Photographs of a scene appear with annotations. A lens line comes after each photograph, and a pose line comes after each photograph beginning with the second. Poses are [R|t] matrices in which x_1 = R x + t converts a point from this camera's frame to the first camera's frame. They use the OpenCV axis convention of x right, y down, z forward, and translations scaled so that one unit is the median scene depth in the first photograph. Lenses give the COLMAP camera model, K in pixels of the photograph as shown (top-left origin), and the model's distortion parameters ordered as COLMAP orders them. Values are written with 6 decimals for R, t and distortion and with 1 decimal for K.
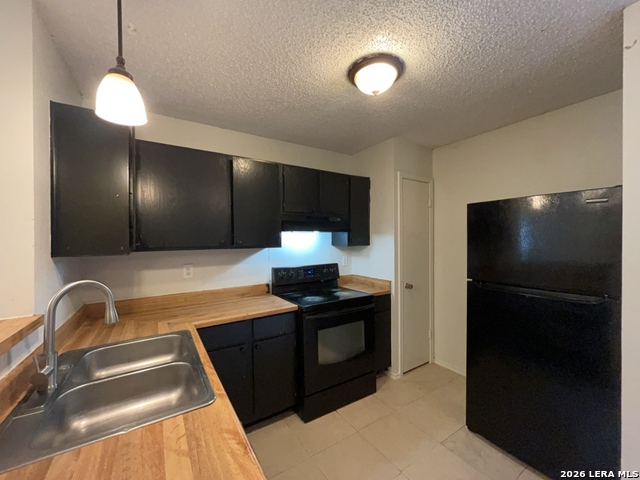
lens RADIAL K [[257.5, 0, 322.4], [0, 257.5, 240.2], [0, 0, 1]] dist [-0.001298, -0.000126]
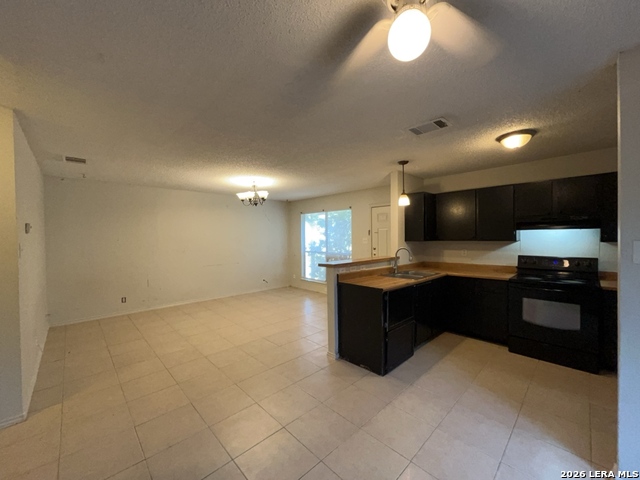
lens RADIAL K [[257.5, 0, 322.4], [0, 257.5, 240.2], [0, 0, 1]] dist [-0.001298, -0.000126]
pose [[0.196278, 0.019935, -0.980346, 0.936029], [0.003662, 0.999771, 0.021063, -0.010702], [0.980541, -0.007724, 0.196161, -0.329367]]
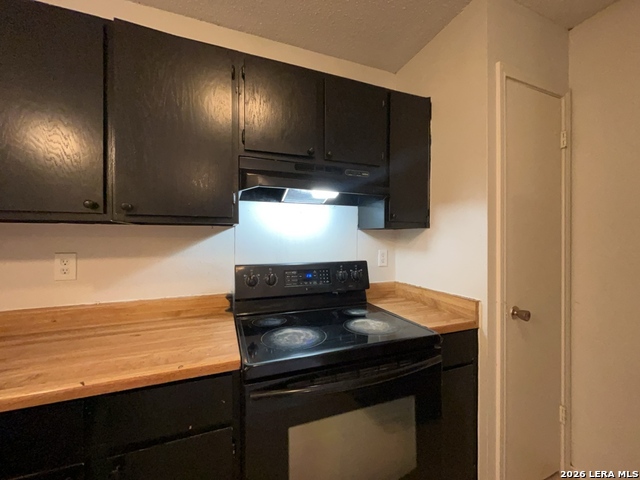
lens RADIAL K [[257.5, 0, 322.4], [0, 257.5, 240.2], [0, 0, 1]] dist [-0.001298, -0.000126]
pose [[0.979297, 0.007069, -0.202305, 0.084011], [-0.008440, 0.999947, -0.005913, 0.054261], [0.202253, 0.007498, 0.979305, 0.486698]]
